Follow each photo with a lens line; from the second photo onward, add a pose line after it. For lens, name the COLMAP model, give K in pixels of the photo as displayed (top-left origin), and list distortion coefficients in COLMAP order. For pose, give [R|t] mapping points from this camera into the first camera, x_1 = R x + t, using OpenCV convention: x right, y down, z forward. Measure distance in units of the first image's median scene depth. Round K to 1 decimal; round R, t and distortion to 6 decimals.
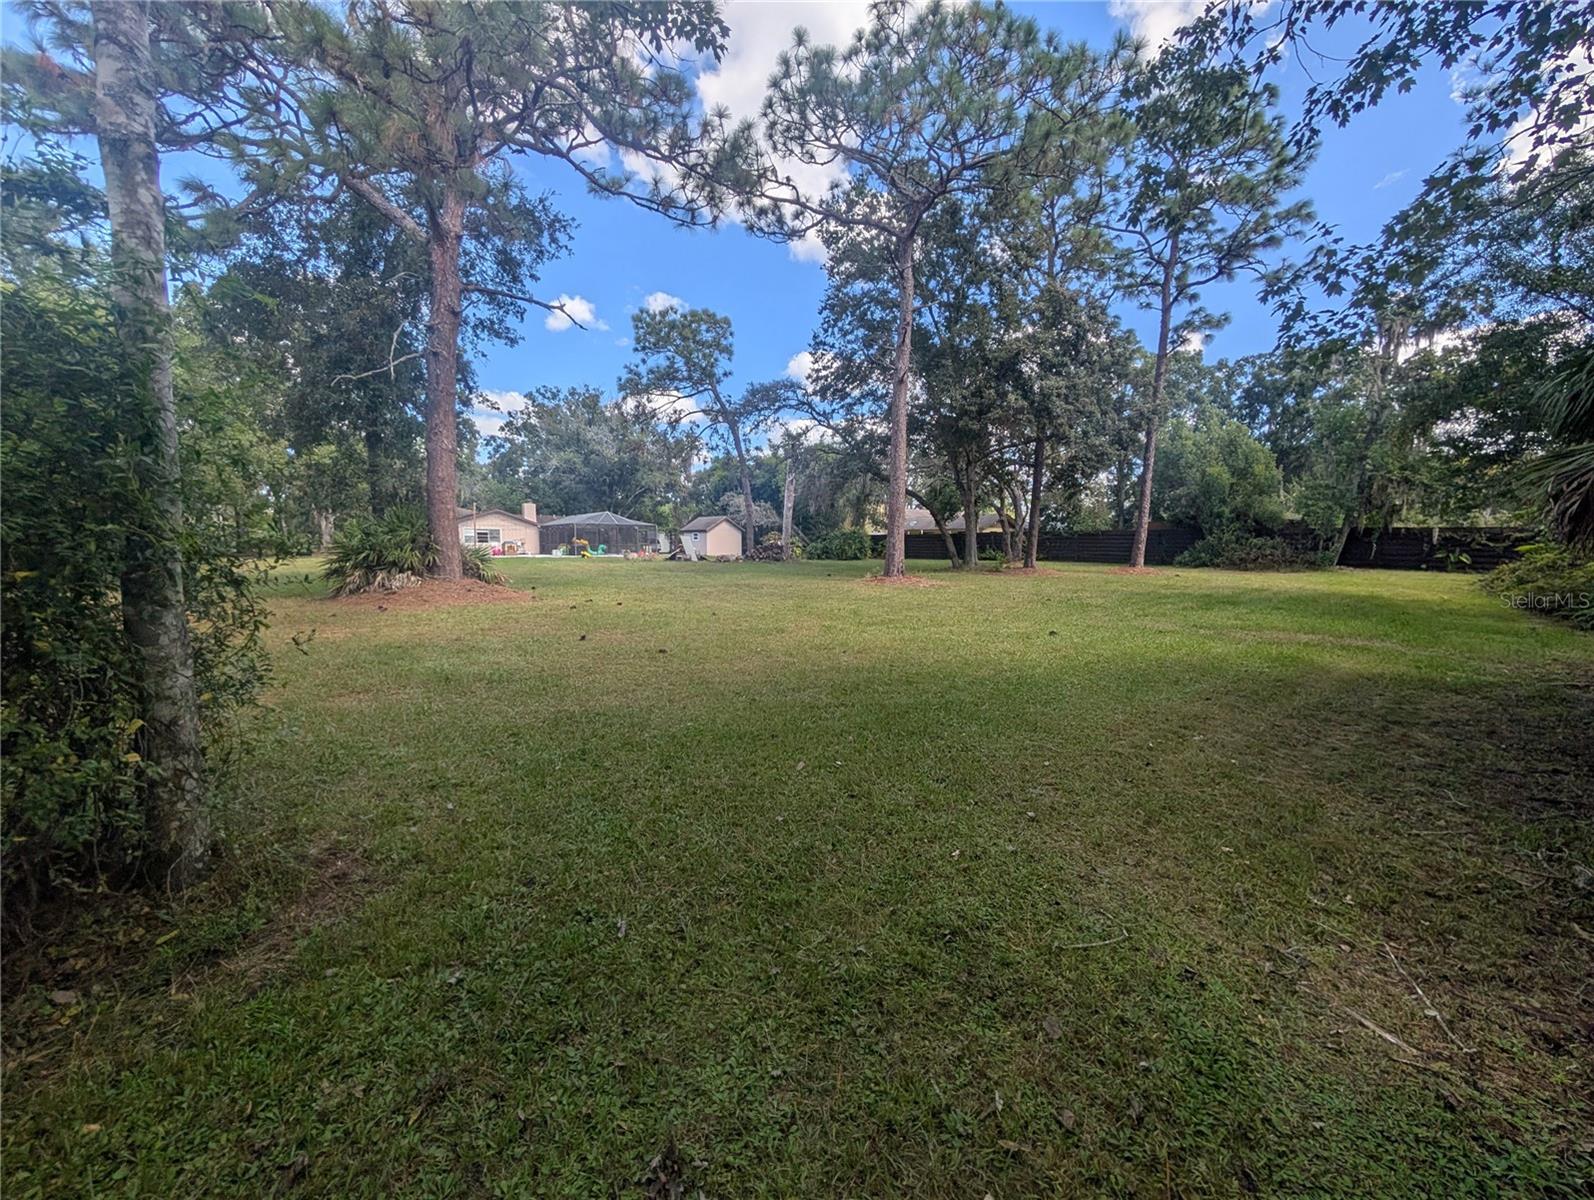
lens RADIAL K [[603.7, 0, 797.4], [0, 603.7, 602.9], [0, 0, 1]] dist [-0.000649, 0.000103]
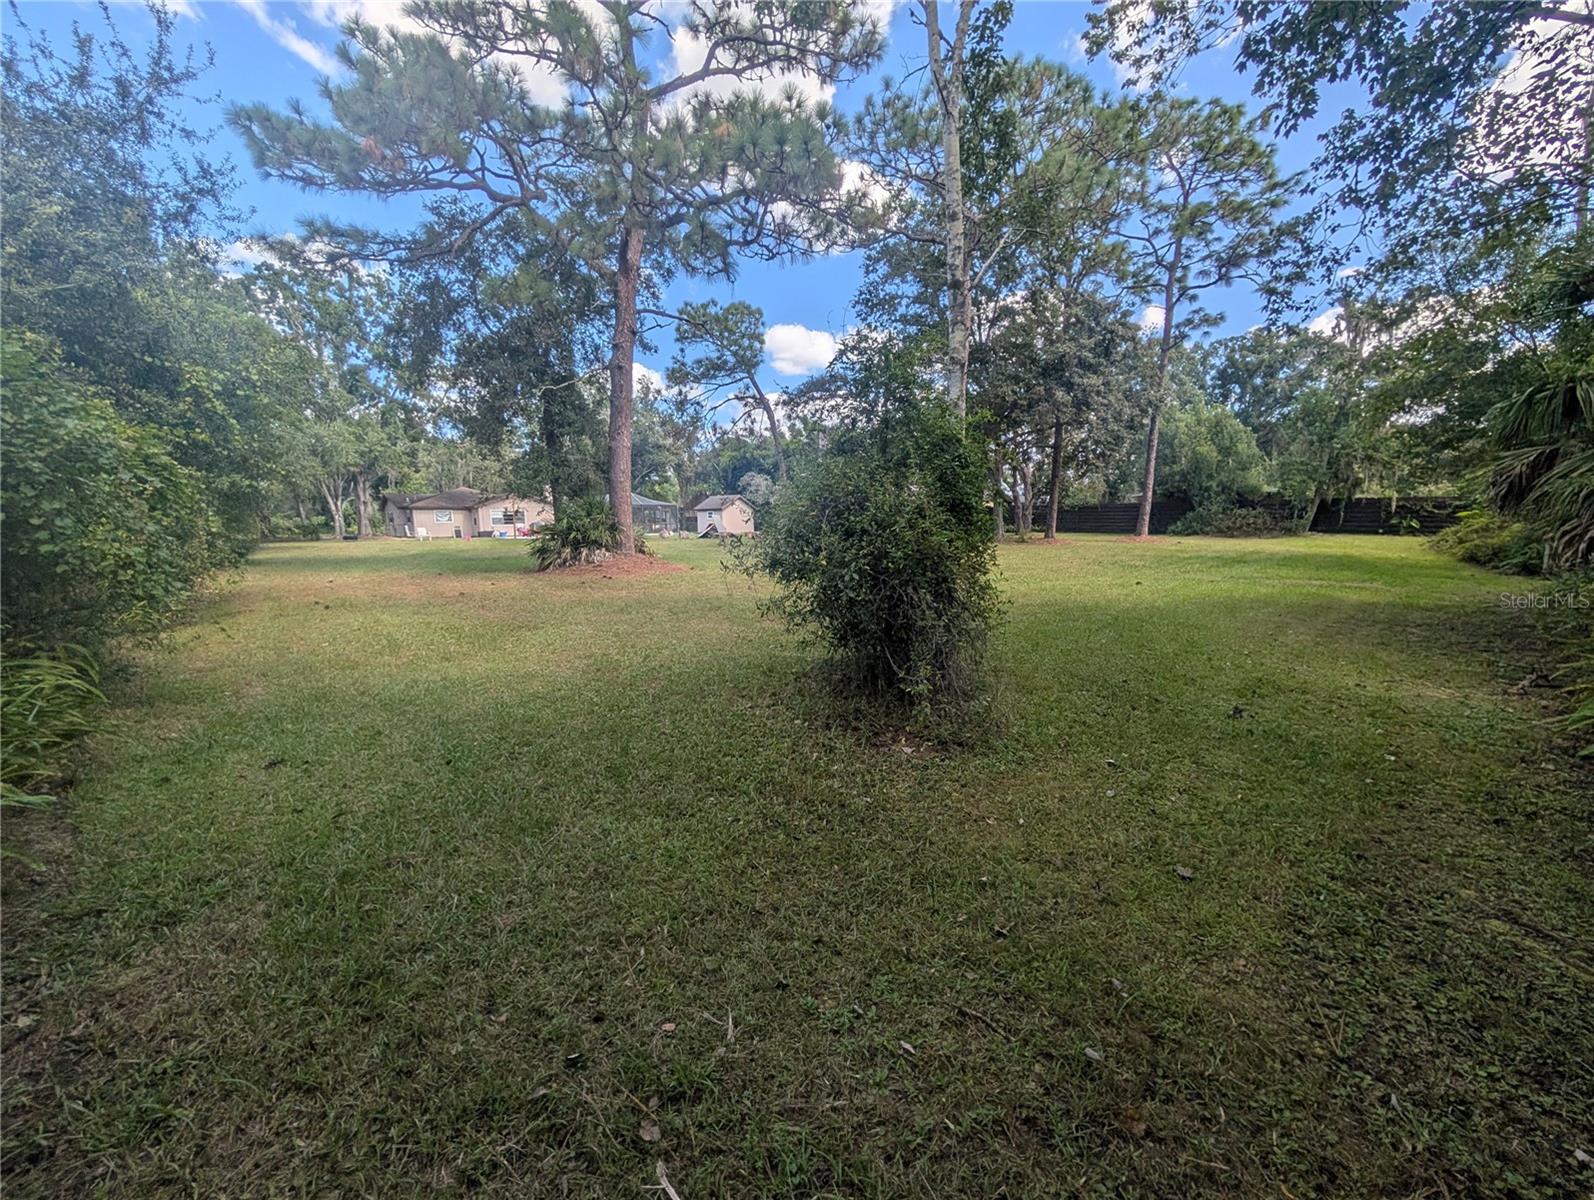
lens RADIAL K [[603.7, 0, 797.4], [0, 603.7, 602.9], [0, 0, 1]] dist [-0.000649, 0.000103]
pose [[0.998547, -0.023015, 0.048732, -0.153095], [0.021132, 0.999024, 0.038798, 0.009461], [-0.049577, -0.037712, 0.998058, -0.118207]]
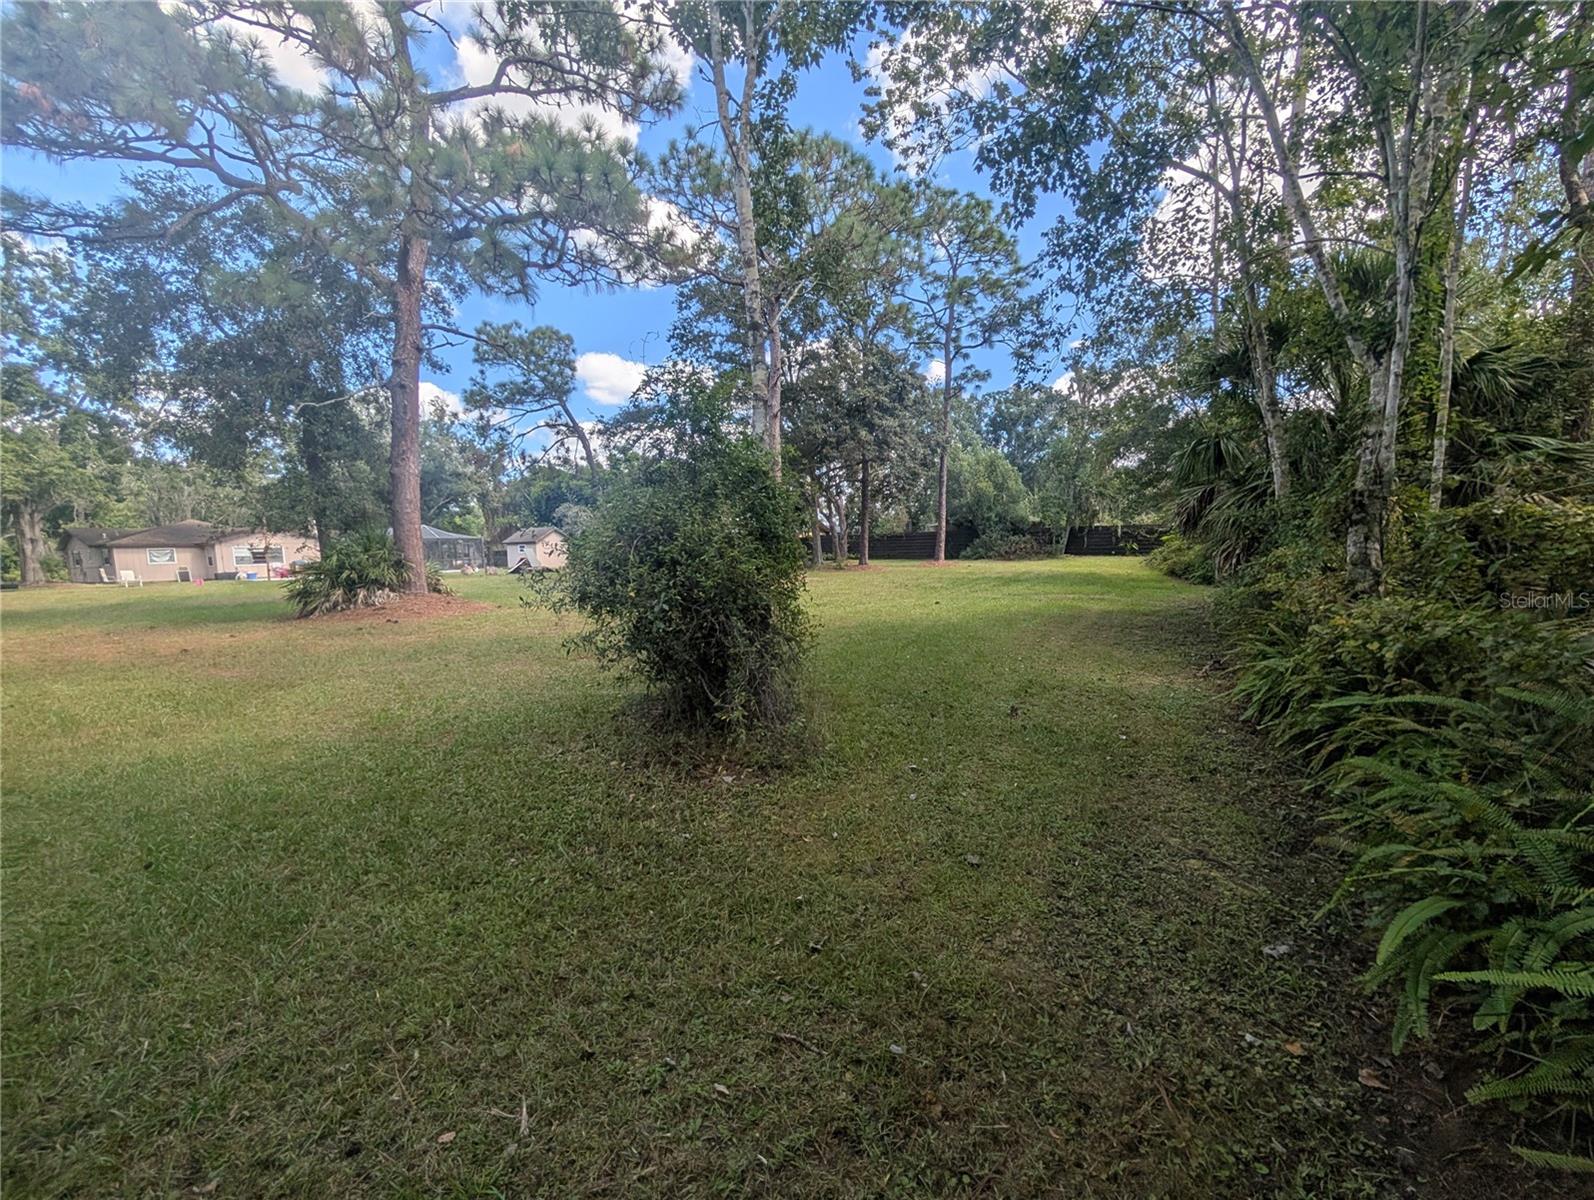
lens RADIAL K [[603.7, 0, 797.4], [0, 603.7, 602.9], [0, 0, 1]] dist [-0.000649, 0.000103]
pose [[0.944265, -0.061522, 0.323385, -0.148659], [0.064841, 0.997895, 0.000512, 0.009957], [-0.322736, 0.020486, 0.946267, -0.118923]]
